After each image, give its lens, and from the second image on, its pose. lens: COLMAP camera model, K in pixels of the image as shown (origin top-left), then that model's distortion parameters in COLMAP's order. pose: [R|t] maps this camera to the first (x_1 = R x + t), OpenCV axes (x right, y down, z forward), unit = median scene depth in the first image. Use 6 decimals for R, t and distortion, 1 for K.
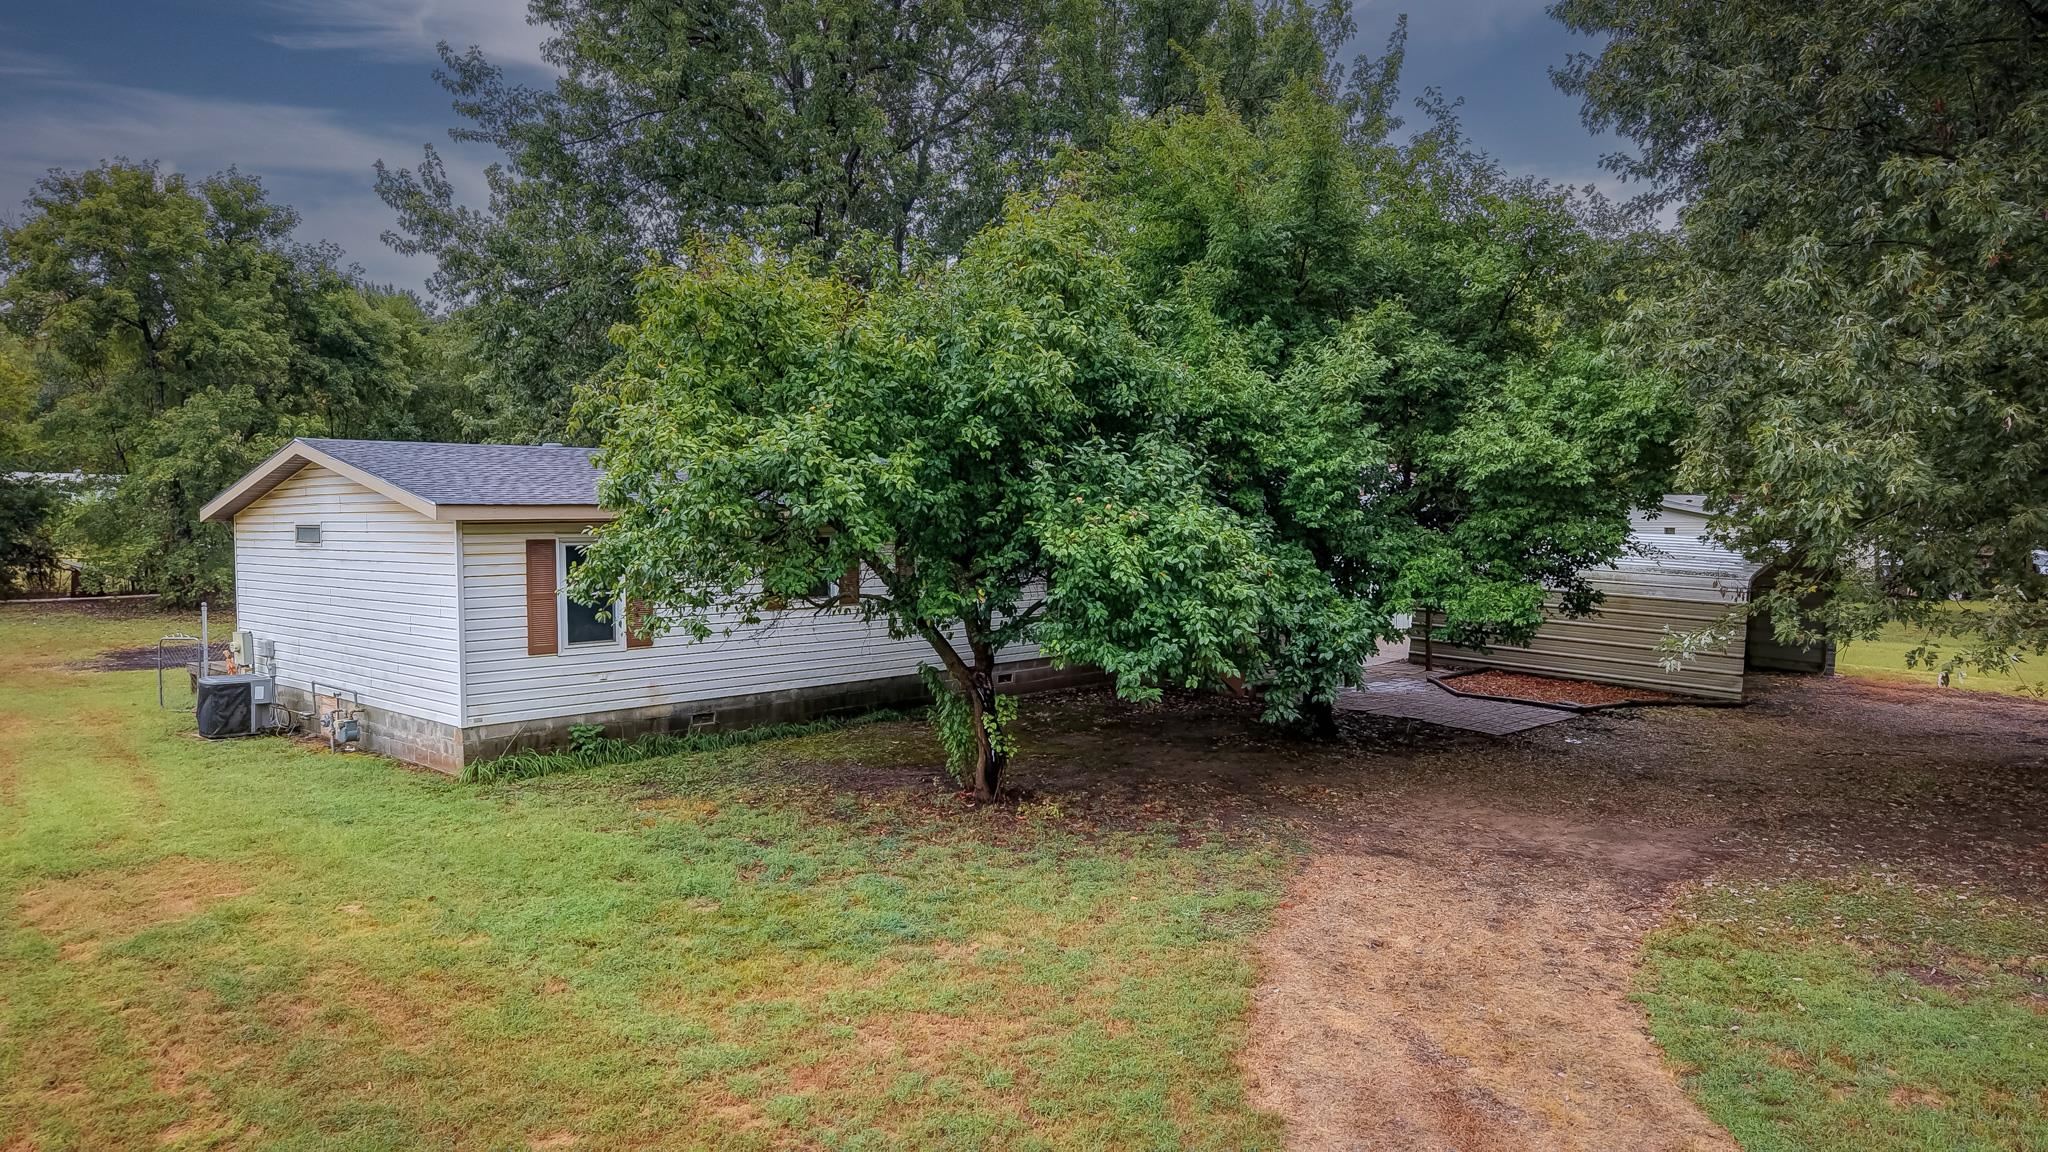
lens RADIAL K [[1392.0, 0, 1024.0], [0, 1392.0, 576.0], [0, 0, 1]] dist [0.034775, -0.000405]
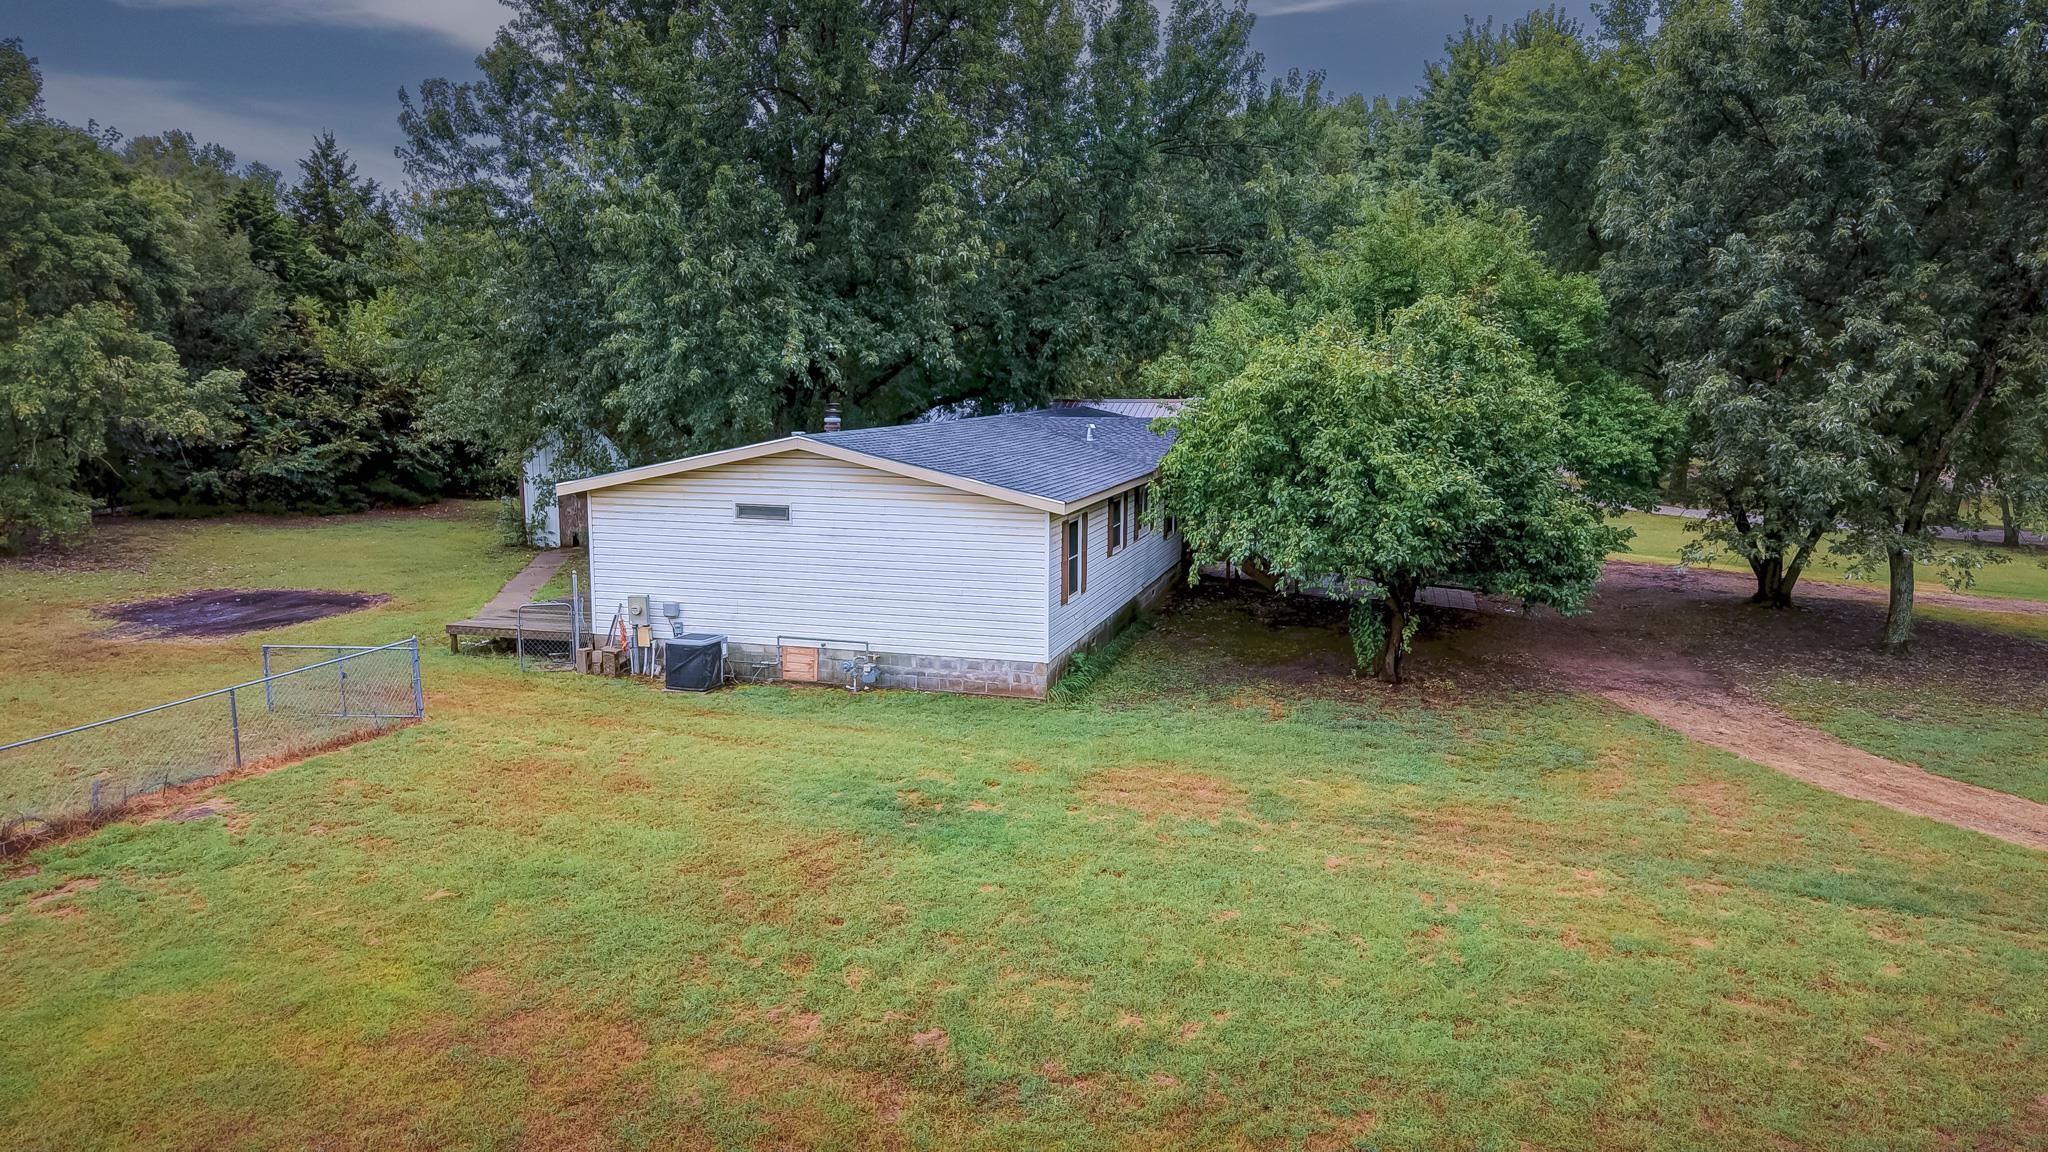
lens RADIAL K [[1392.0, 0, 1024.0], [0, 1392.0, 576.0], [0, 0, 1]] dist [0.034775, -0.000405]
pose [[0.875571, -0.060057, 0.479342, -1.320645], [0.008719, 0.994045, 0.108617, -0.152258], [-0.483011, -0.090922, 0.870881, -0.188505]]
